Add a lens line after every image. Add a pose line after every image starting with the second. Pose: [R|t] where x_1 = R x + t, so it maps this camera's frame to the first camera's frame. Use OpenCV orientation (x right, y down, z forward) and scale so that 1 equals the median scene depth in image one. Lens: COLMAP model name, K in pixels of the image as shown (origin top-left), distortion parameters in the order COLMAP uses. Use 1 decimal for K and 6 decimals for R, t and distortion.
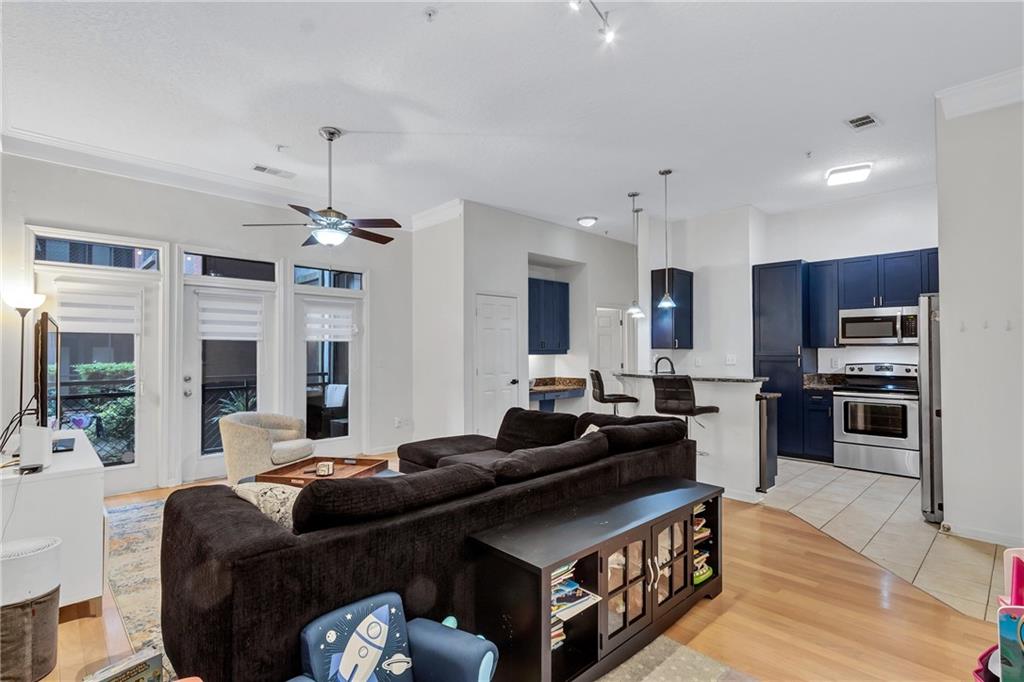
lens RADIAL K [[502.9, 0, 514.7], [0, 502.9, 343.1], [0, 0, 1]] dist [-0.022580, 0.000142]
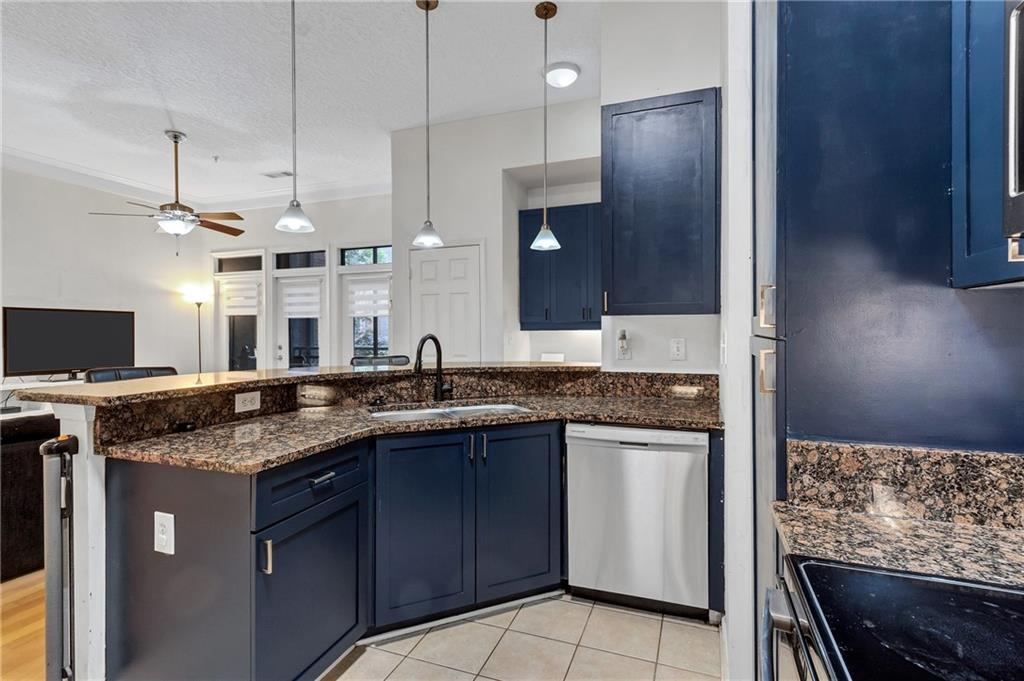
lens RADIAL K [[493.2, 0, 510.6], [0, 493.2, 332.9], [0, 0, 1]] dist [0.003015, 0.000787]
pose [[0.433393, 0.005133, -0.901191, 0.876090], [0.017379, 0.999750, 0.014052, 0.026410], [0.901038, -0.021752, 0.433195, 1.048835]]
